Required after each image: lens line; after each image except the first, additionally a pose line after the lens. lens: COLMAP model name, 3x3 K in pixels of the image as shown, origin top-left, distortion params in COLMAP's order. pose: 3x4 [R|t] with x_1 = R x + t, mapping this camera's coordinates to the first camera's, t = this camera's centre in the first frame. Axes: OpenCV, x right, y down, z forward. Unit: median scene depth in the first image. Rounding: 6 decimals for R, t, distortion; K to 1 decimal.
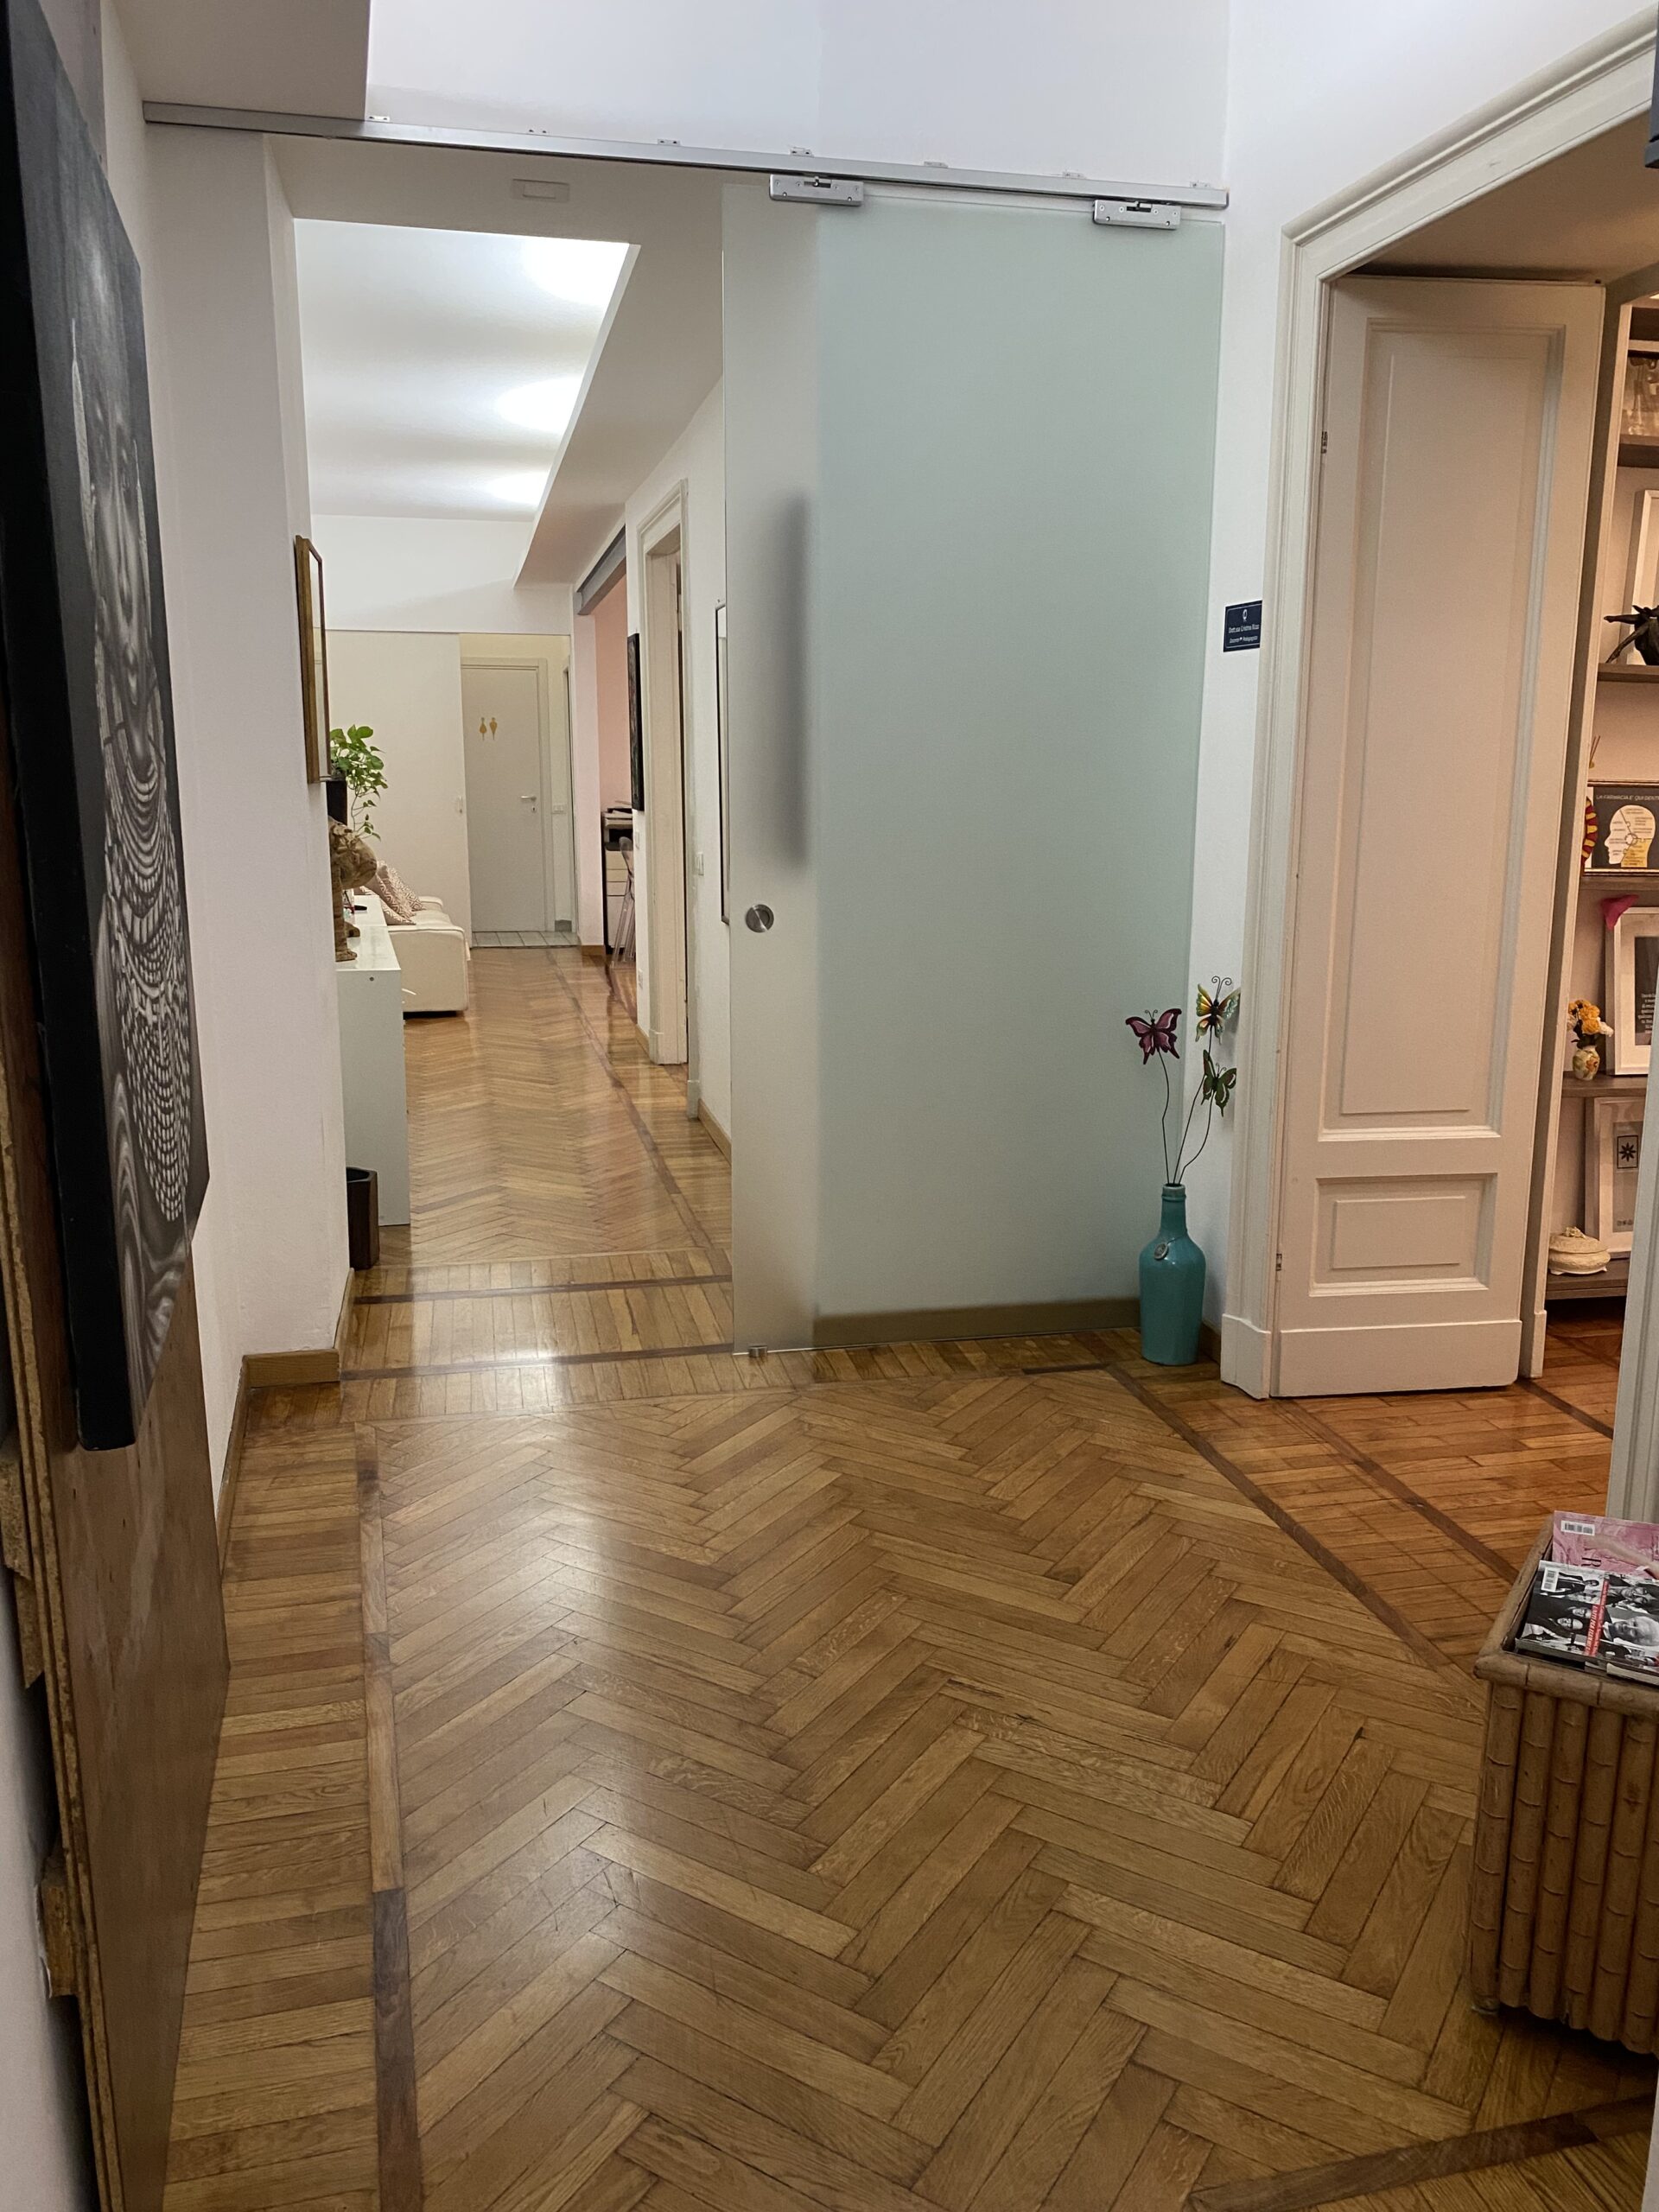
lens RADIAL K [[1658.9, 0, 829.5], [0, 1658.9, 1106.0], [0, 0, 1]] dist [-0.000106, 0.000519]
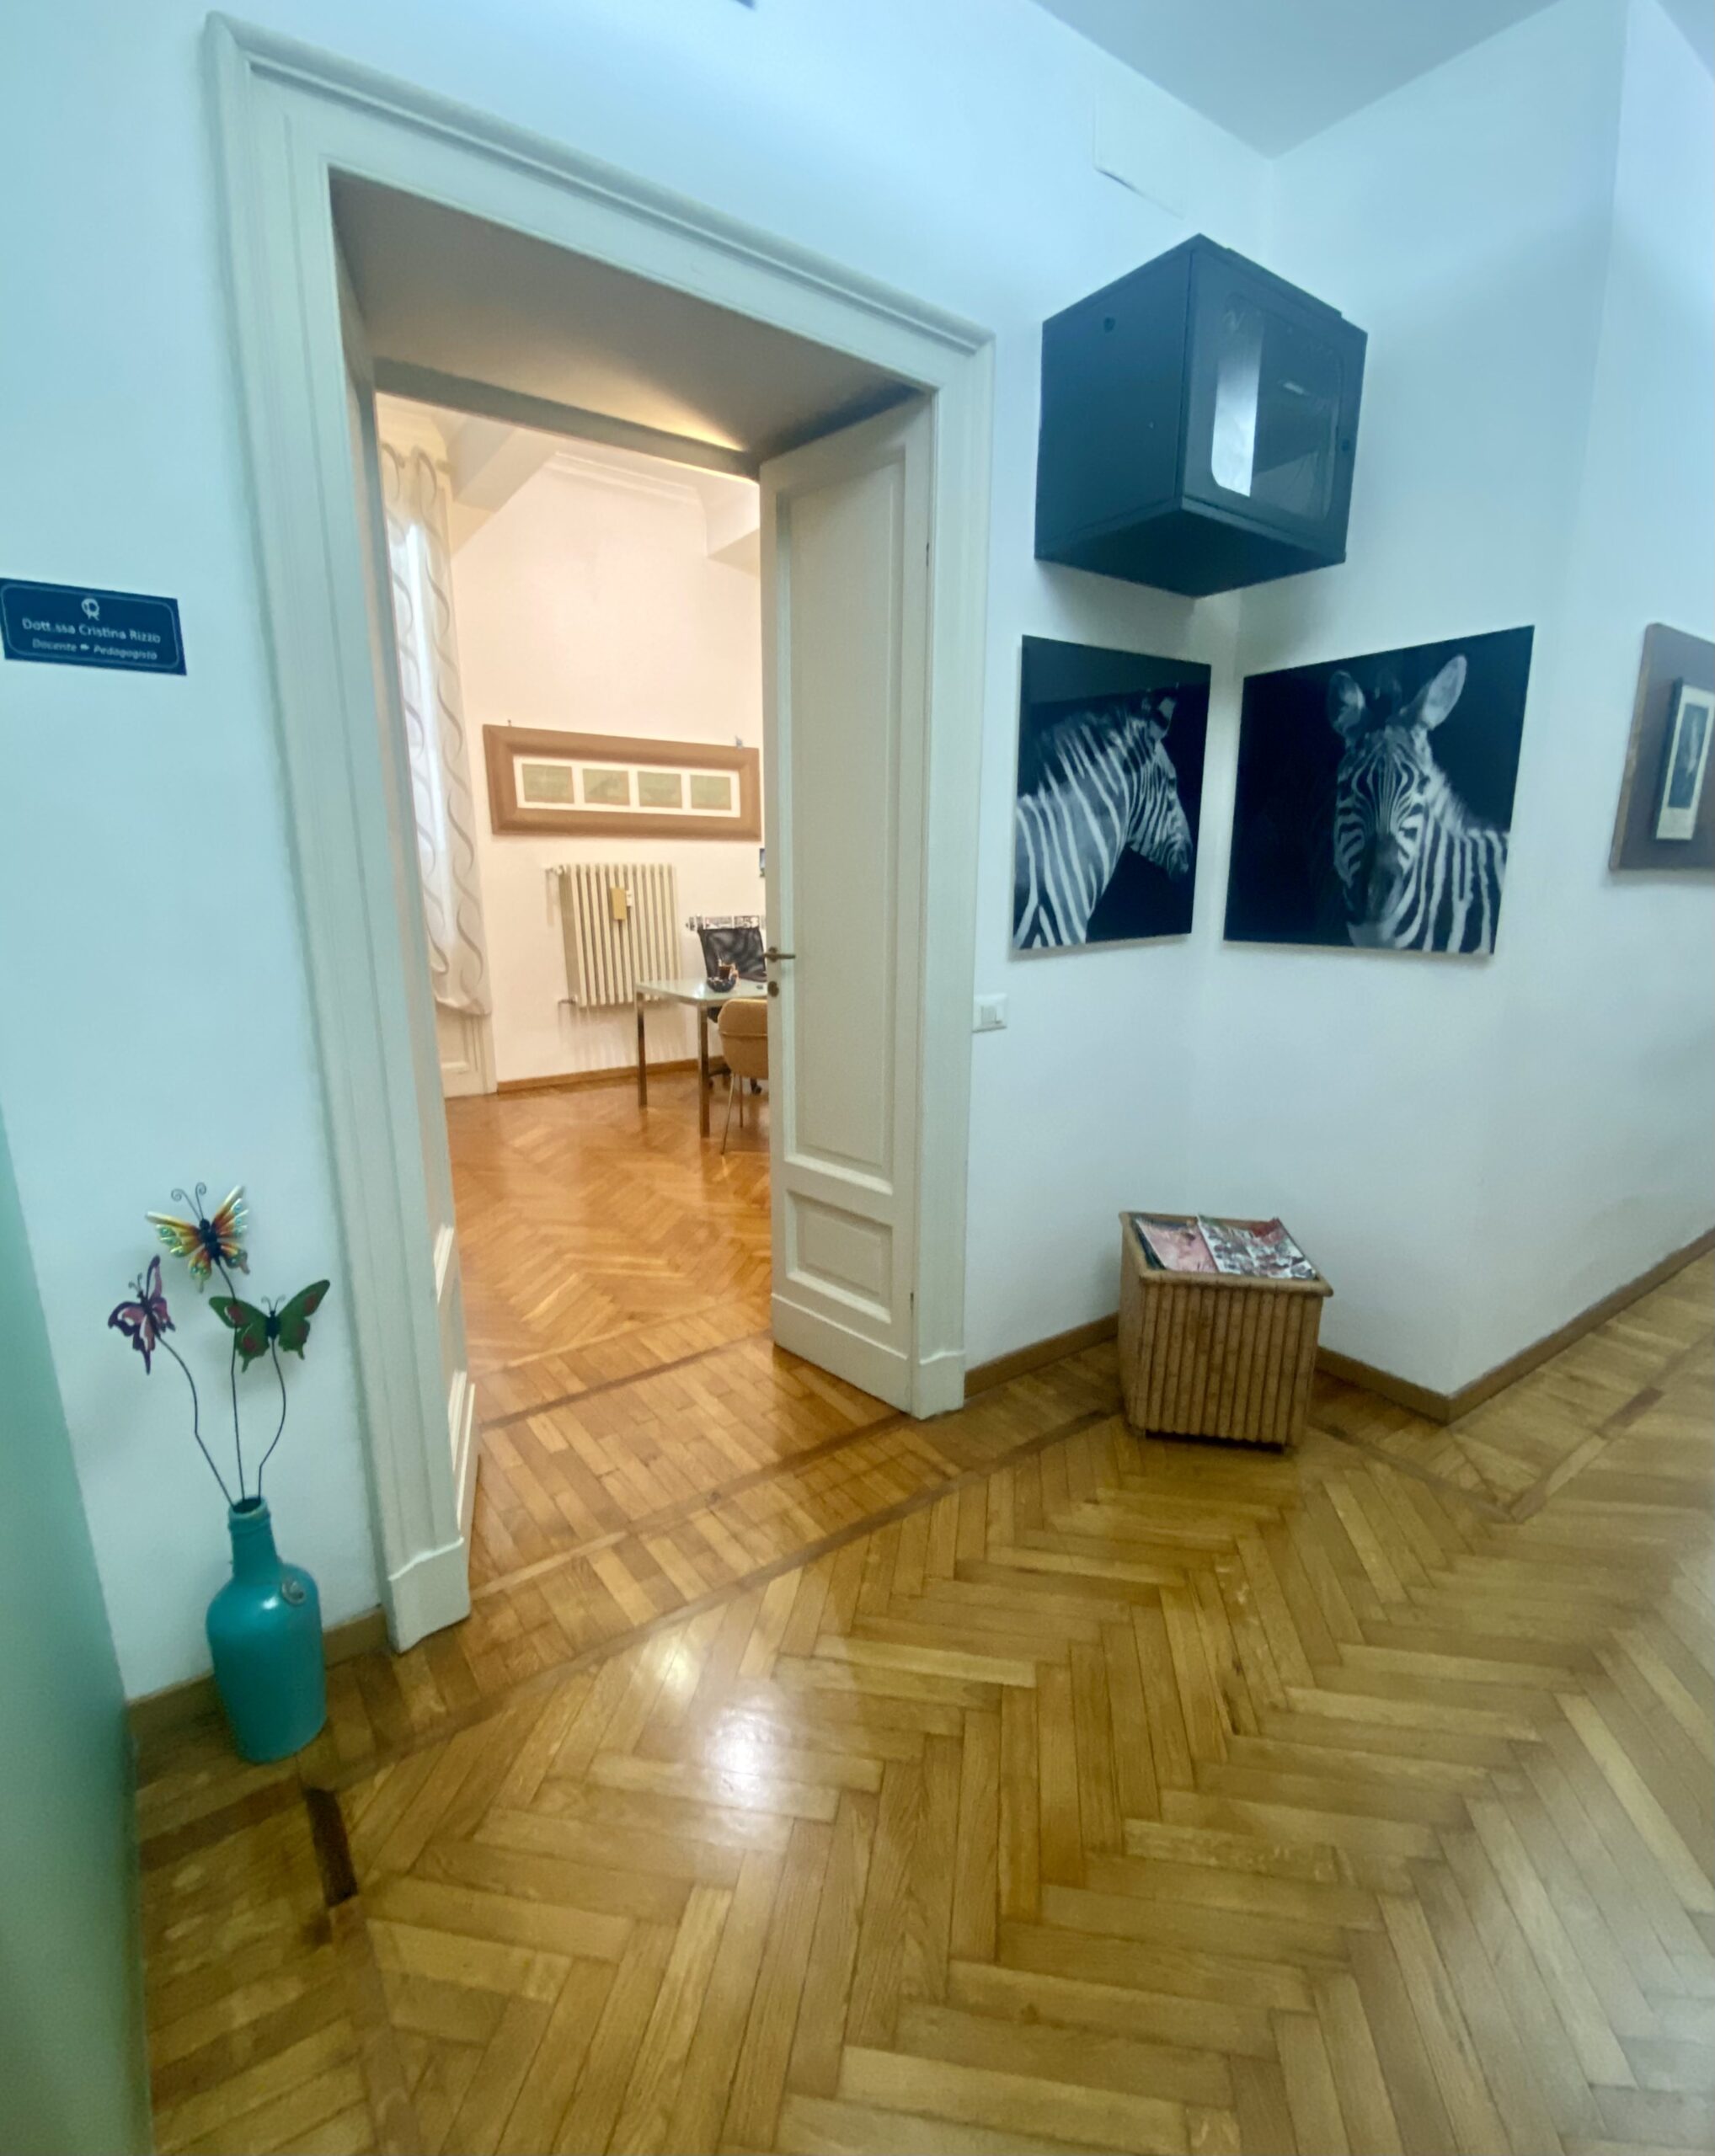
lens RADIAL K [[978.9, 0, 862.8], [0, 978.9, 1102.8], [0, 0, 1]] dist [-0.002308, -0.000521]
pose [[-0.395940, -0.224675, 0.890366, -0.228316], [0.173634, 0.933797, 0.312848, -0.205676], [-0.901711, 0.278467, -0.330717, 0.984303]]
